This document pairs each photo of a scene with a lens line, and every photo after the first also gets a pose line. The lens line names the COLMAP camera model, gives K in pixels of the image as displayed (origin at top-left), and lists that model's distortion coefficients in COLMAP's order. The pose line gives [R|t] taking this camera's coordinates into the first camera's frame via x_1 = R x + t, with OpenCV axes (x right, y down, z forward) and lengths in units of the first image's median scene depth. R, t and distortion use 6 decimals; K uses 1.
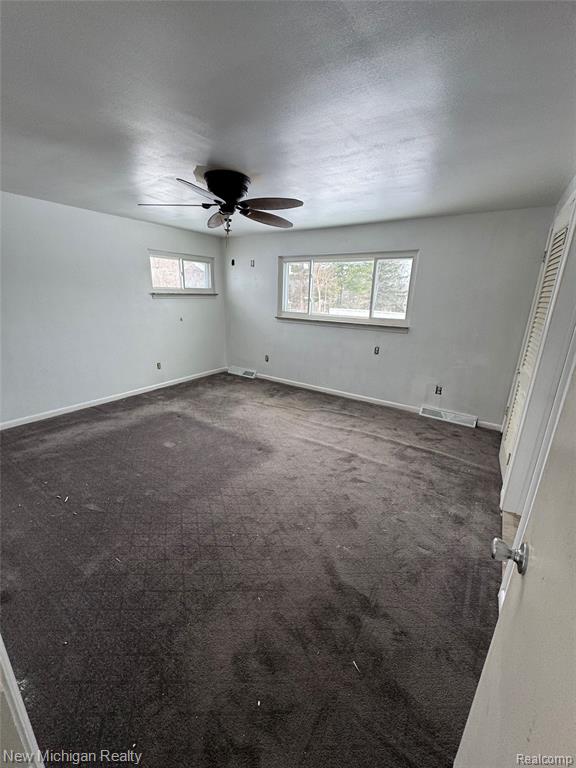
lens RADIAL K [[307.2, 0, 285.1], [0, 307.2, 377.4], [0, 0, 1]] dist [0.000159, 0.000111]
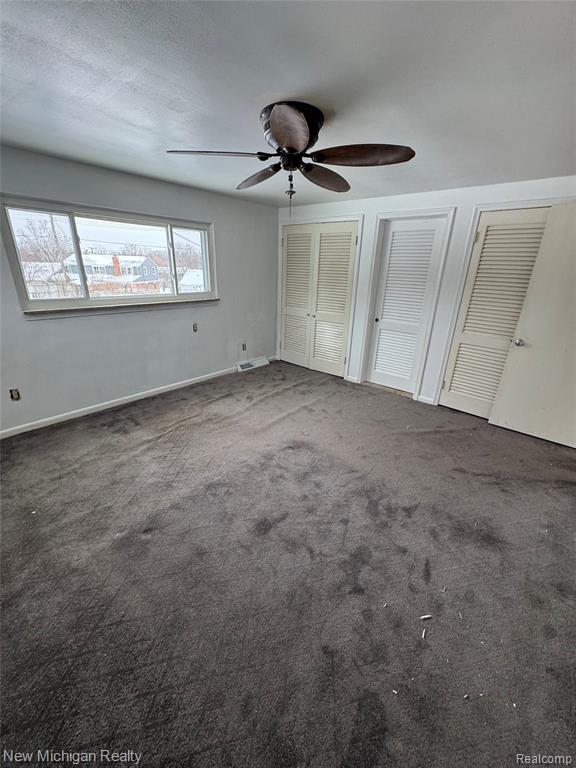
lens RADIAL K [[307.2, 0, 292.9], [0, 307.2, 382.6], [0, 0, 1]] dist [0.000159, 0.000111]
pose [[0.113839, -0.376252, 0.919497, -0.701846], [0.241673, 0.908201, 0.341709, -0.213260], [-0.963657, 0.183317, 0.194319, 0.630085]]
